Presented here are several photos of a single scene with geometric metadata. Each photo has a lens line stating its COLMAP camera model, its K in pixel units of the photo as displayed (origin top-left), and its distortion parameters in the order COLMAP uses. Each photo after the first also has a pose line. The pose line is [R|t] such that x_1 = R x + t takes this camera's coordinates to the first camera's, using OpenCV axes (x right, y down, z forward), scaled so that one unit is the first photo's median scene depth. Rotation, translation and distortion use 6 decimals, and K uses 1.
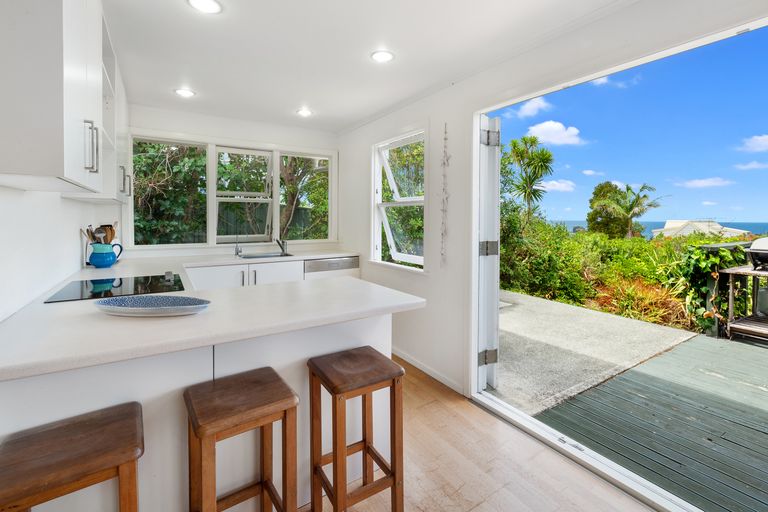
lens RADIAL K [[345.9, 0, 383.5], [0, 345.9, 216.4], [0, 0, 1]] dist [-0.008592, 0.002030]
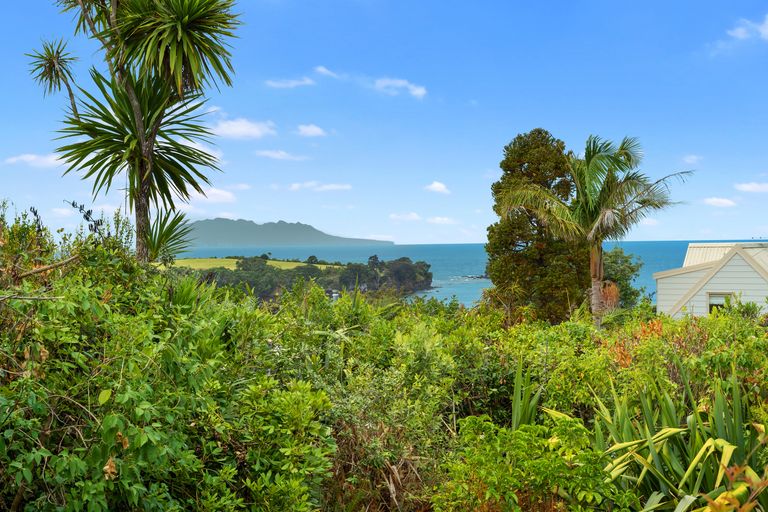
lens RADIAL K [[1103.0, 0, 387.0], [0, 1103.0, 254.5], [0, 0, 1]] dist [-0.079986, 0.000000]
pose [[0.917298, -0.026521, 0.397316, 0.150356], [0.020458, 0.999601, 0.019491, -0.008663], [-0.397675, -0.009751, 0.917475, 0.149138]]
